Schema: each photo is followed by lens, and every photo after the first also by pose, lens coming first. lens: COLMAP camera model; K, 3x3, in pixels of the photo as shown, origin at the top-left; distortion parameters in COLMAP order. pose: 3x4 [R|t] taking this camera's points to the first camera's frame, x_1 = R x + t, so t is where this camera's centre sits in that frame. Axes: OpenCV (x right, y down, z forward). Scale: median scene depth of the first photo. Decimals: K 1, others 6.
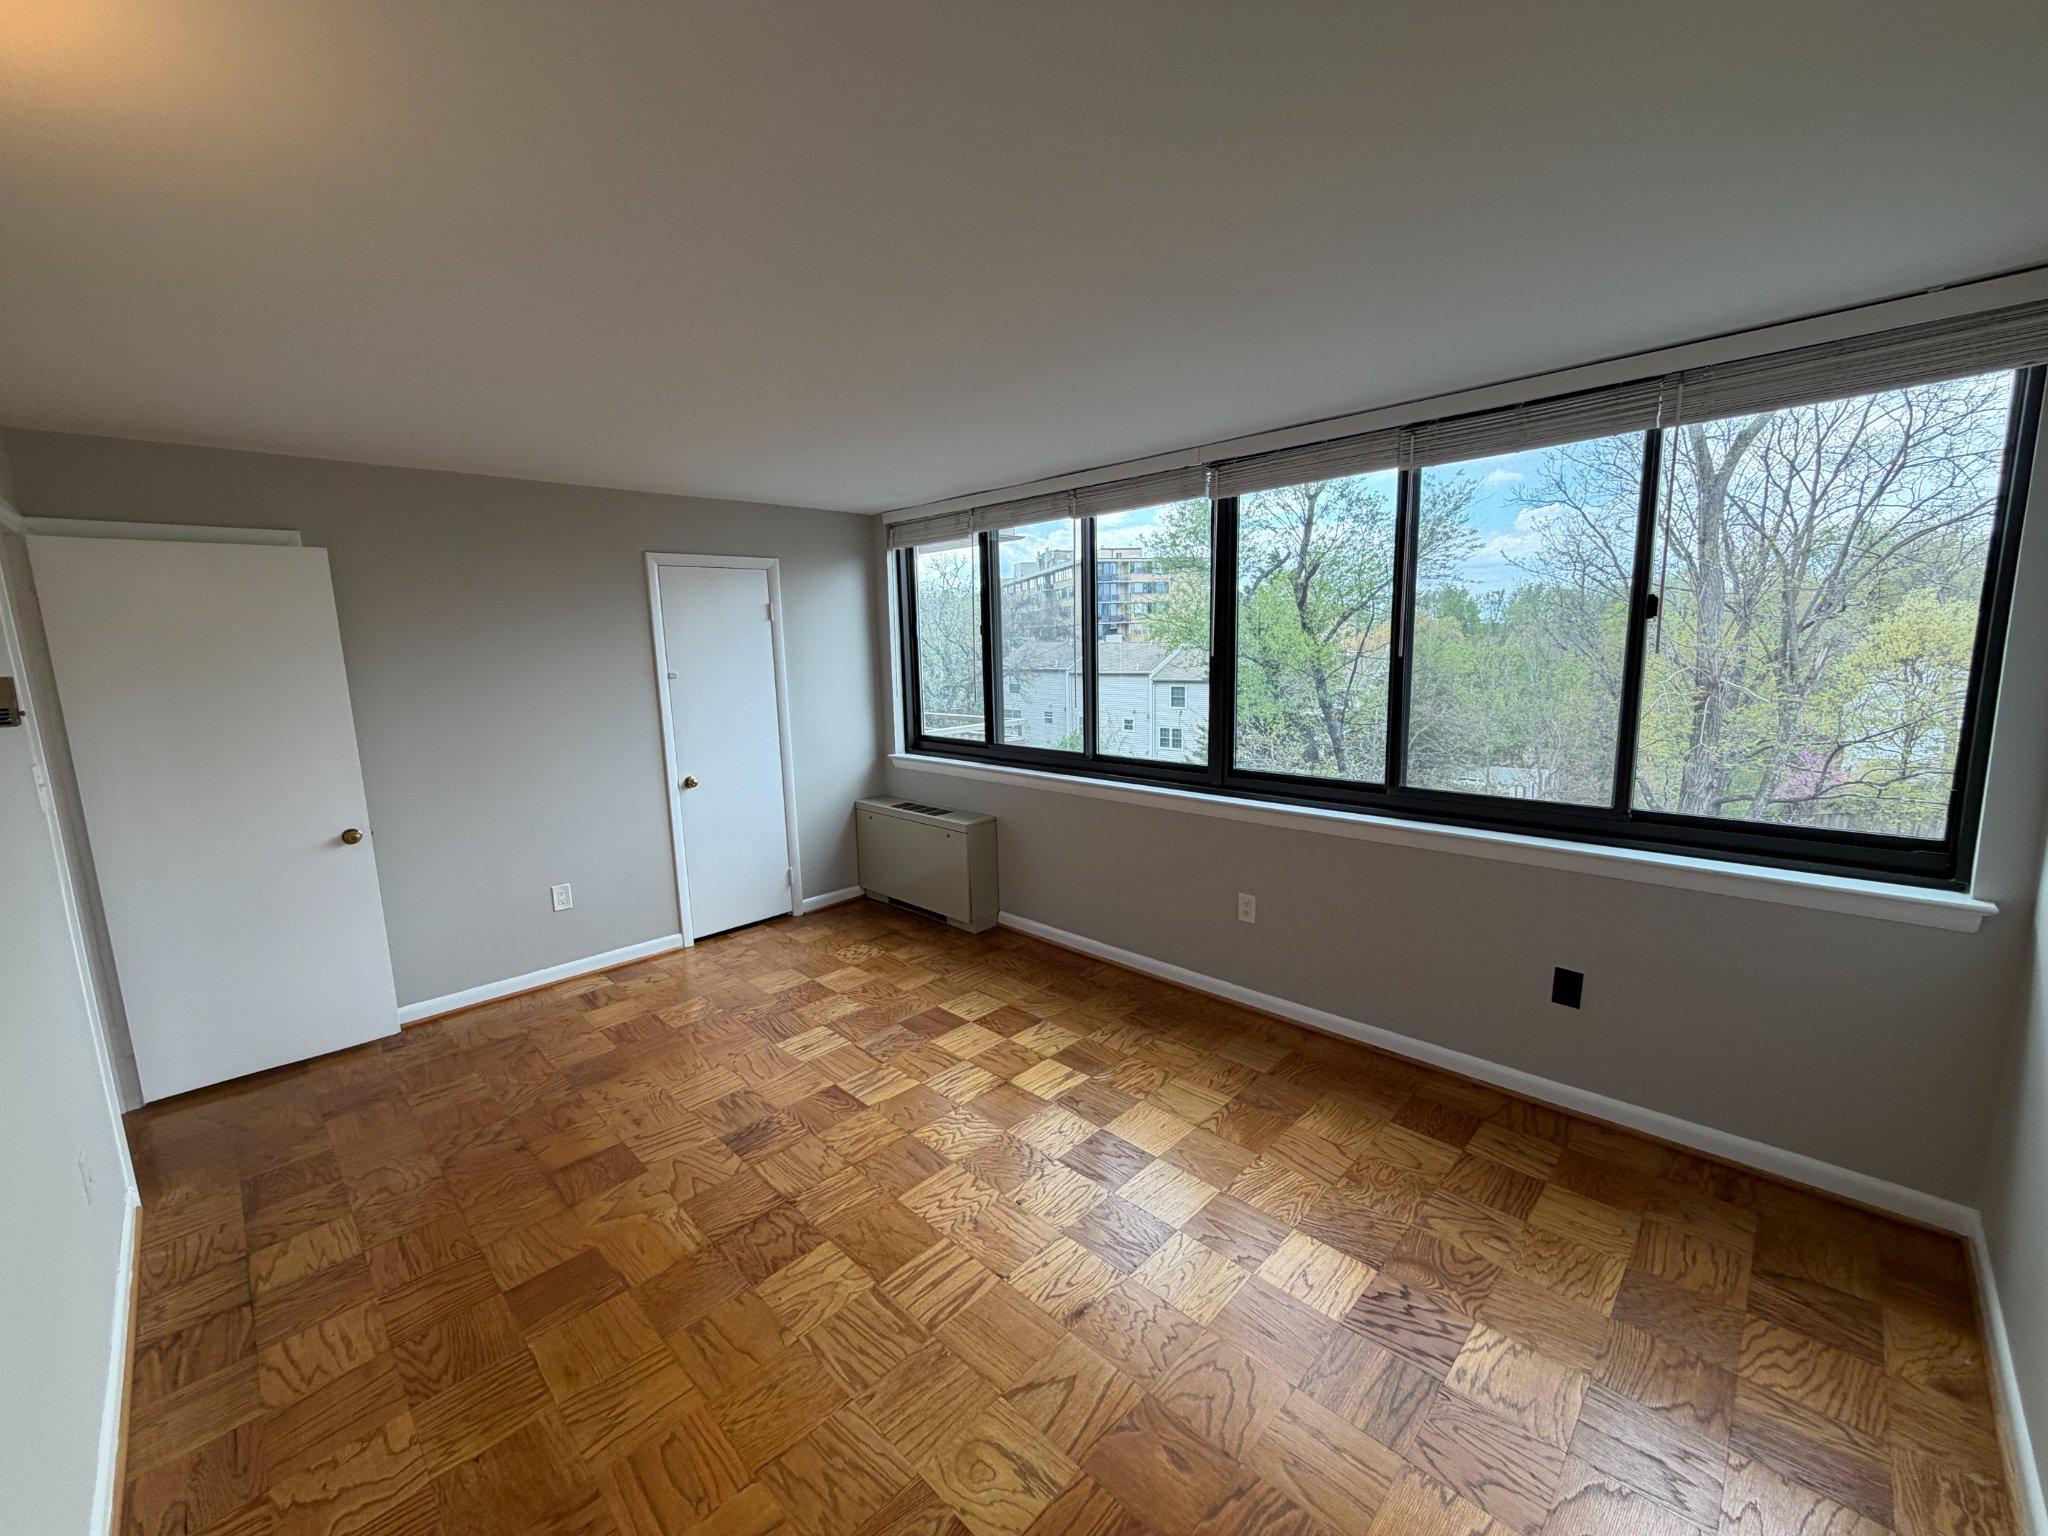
lens RADIAL K [[815.1, 0, 1011.3], [0, 815.1, 765.1], [0, 0, 1]] dist [0.004236, -0.000346]
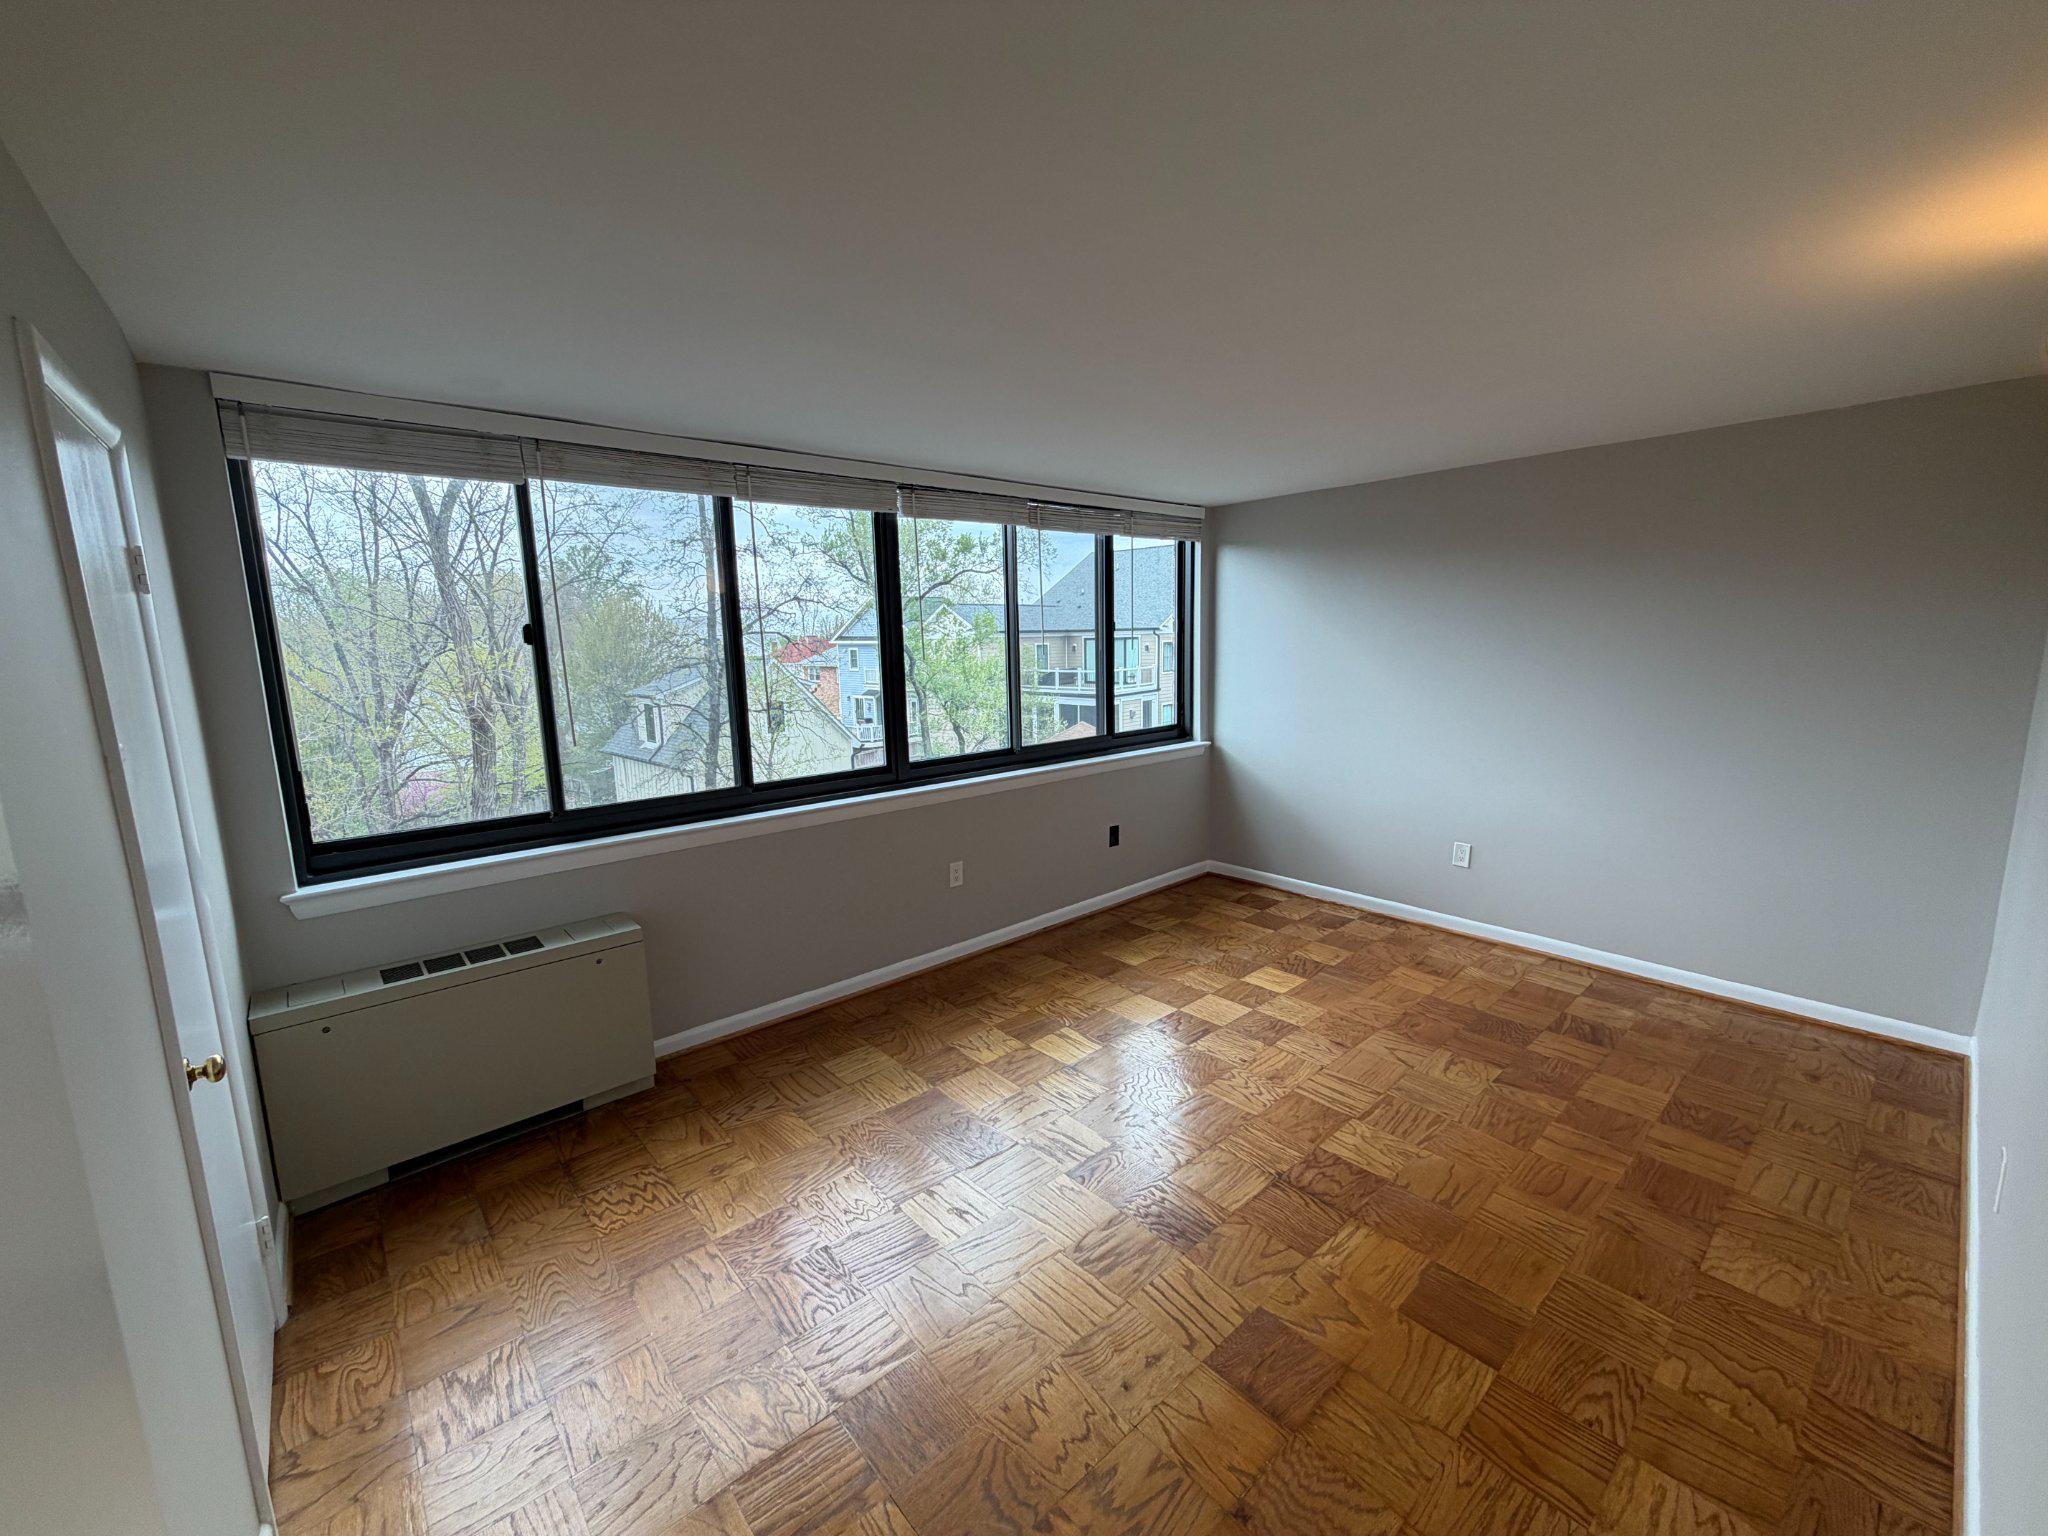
lens RADIAL K [[815.1, 0, 1020.7], [0, 815.1, 771.7], [0, 0, 1]] dist [0.004236, -0.000346]
pose [[0.069797, -0.140606, 0.987602, -0.843699], [0.174591, 0.976458, 0.126681, -0.101527], [-0.982164, 0.163584, 0.092702, 0.778755]]
